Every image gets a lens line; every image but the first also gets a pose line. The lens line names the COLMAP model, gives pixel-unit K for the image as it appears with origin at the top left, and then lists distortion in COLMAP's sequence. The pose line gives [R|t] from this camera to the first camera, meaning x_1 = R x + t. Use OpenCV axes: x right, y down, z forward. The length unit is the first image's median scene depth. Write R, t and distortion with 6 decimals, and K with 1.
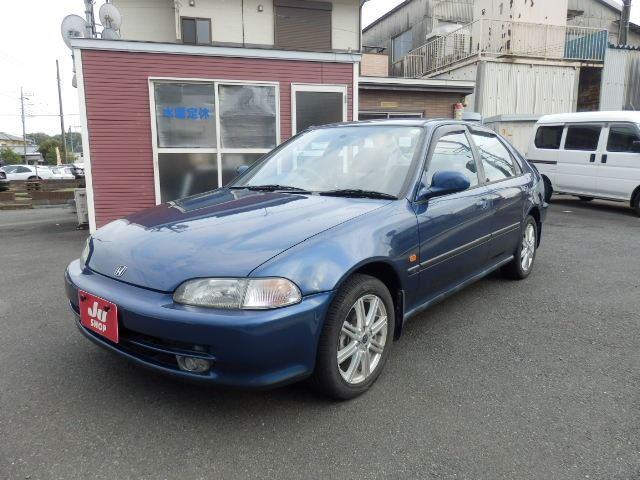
lens RADIAL K [[465.0, 0, 320.9], [0, 465.0, 236.0], [0, 0, 1]] dist [-0.002885, 0.000358]
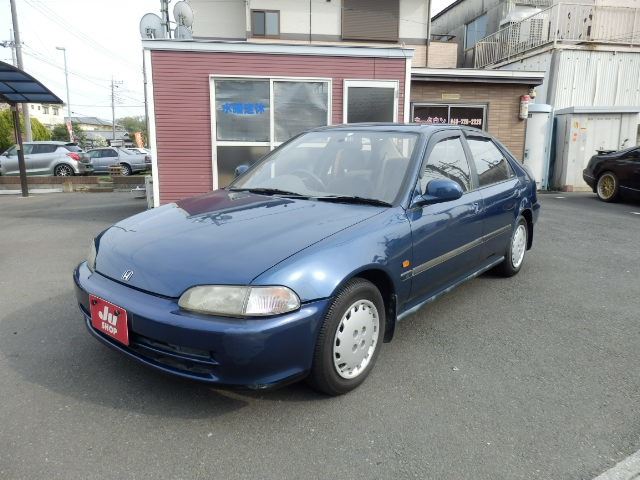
lens RADIAL K [[465.0, 0, 320.1], [0, 465.0, 239.9], [0, 0, 1]] dist [-0.002885, 0.000358]
pose [[0.988111, 0.045512, -0.146852, 0.027580], [-0.040246, 0.998443, 0.038630, -0.006231], [0.148382, -0.032261, 0.988404, -0.017923]]
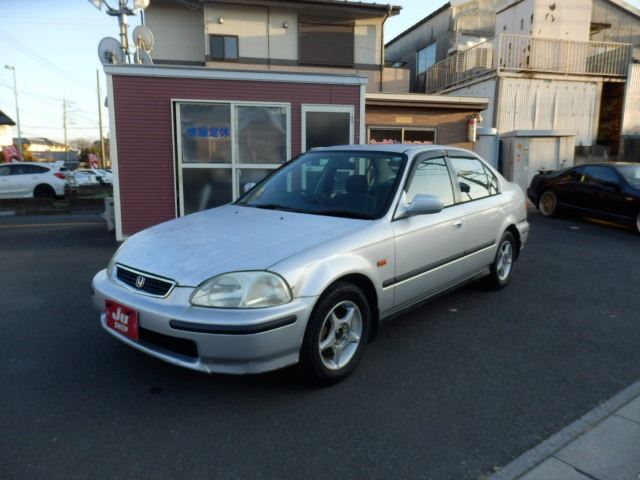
lens RADIAL K [[465.0, 0, 321.0], [0, 465.0, 243.4], [0, 0, 1]] dist [-0.002885, 0.000358]
pose [[0.997728, 0.023135, -0.063276, 0.029920], [-0.023109, 0.999732, 0.001145, -0.004556], [0.063286, 0.000320, 0.997995, -0.038285]]
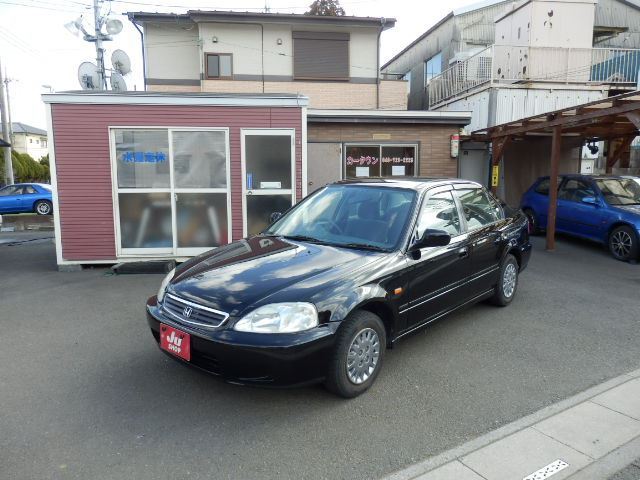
lens RADIAL K [[465.0, 0, 322.2], [0, 465.0, 241.1], [0, 0, 1]] dist [-0.002885, 0.000358]
pose [[0.988119, 0.025460, -0.151569, 0.153779], [-0.028301, 0.999461, -0.016614, -0.030115], [0.151064, 0.020706, 0.988307, -0.010902]]
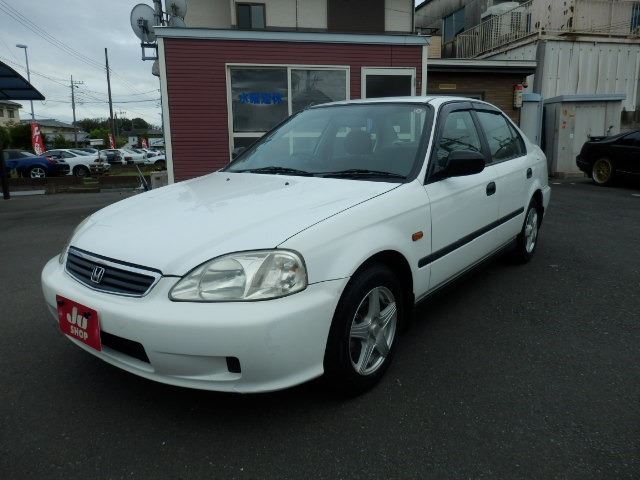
lens RADIAL K [[465.0, 0, 322.8], [0, 465.0, 236.5], [0, 0, 1]] dist [-0.002885, 0.000358]
pose [[0.997216, 0.007477, -0.074186, -0.036997], [-0.004990, 0.999421, 0.033650, 0.003564], [0.074395, -0.033186, 0.996677, -0.014557]]
